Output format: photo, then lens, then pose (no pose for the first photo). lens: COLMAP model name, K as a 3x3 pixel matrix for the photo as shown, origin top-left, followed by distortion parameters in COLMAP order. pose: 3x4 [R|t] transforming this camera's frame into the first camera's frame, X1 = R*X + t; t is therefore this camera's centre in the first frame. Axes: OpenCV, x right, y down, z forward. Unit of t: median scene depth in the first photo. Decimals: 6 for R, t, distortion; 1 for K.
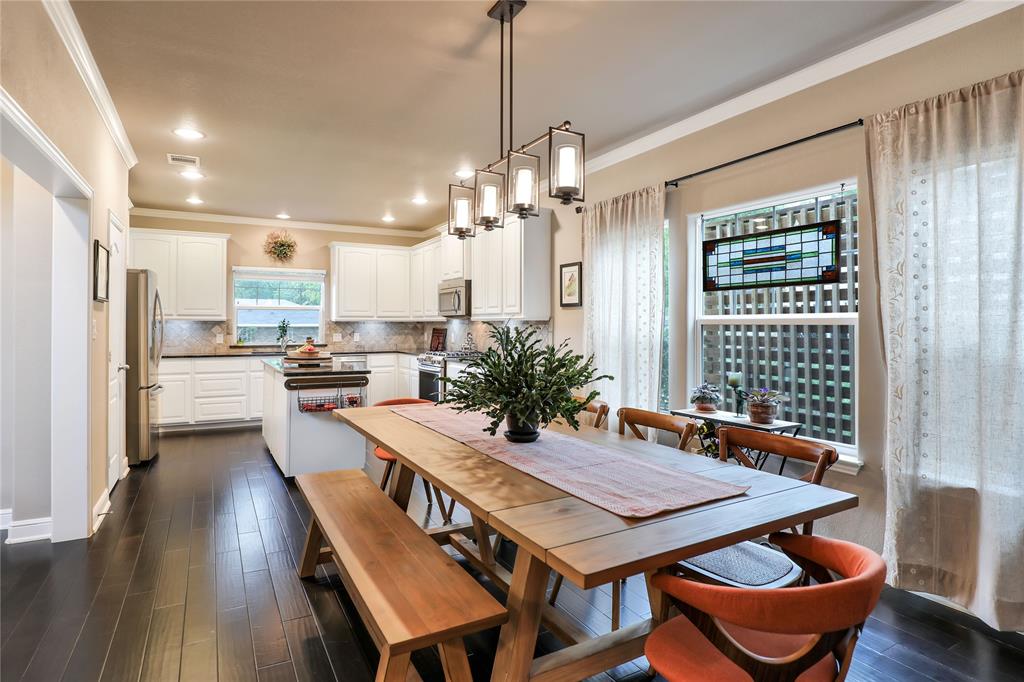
lens RADIAL K [[546.1, 0, 525.4], [0, 546.1, 325.0], [0, 0, 1]] dist [-0.030440, 0.001101]
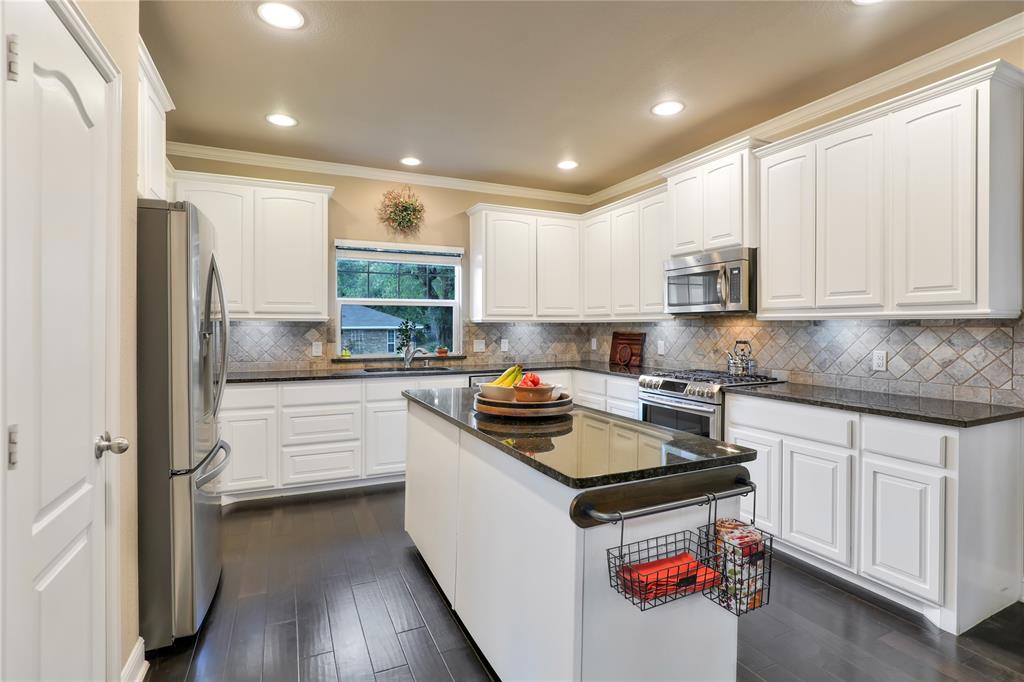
lens RADIAL K [[491.9, 0, 521.1], [0, 491.9, 330.2], [0, 0, 1]] dist [-0.031018, 0.008397]
pose [[0.997022, -0.000951, -0.077117, -0.367518], [0.001482, 0.999976, 0.006834, -0.001796], [0.077109, -0.006928, 0.996999, 0.574285]]
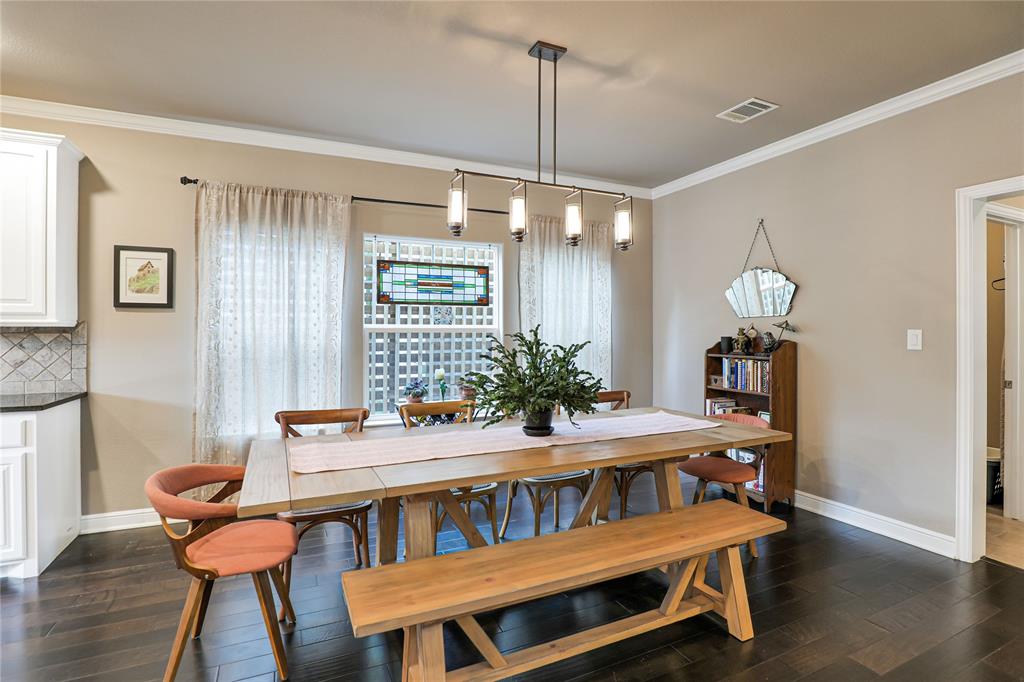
lens RADIAL K [[491.9, 0, 498.5], [0, 491.9, 331.9], [0, 0, 1]] dist [-0.031018, 0.008397]
pose [[0.102183, -0.002634, 0.994762, -0.488029], [0.001737, 0.999995, 0.002470, -0.003011], [-0.994764, 0.001475, 0.102187, 0.464693]]
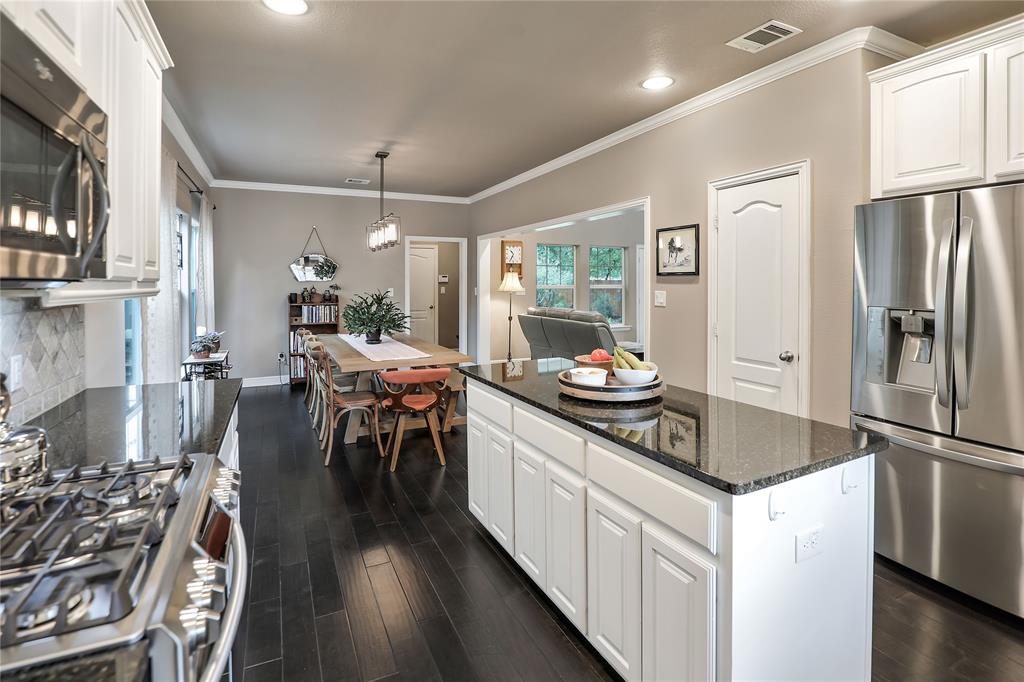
lens RADIAL K [[491.9, 0, 500.7], [0, 491.9, 292.1], [0, 0, 1]] dist [-0.031018, 0.008397]
pose [[-0.997163, 0.000194, 0.075277, -0.323076], [0.001606, 0.999824, 0.018694, -0.018922], [-0.075260, 0.018762, -0.996987, 1.412908]]
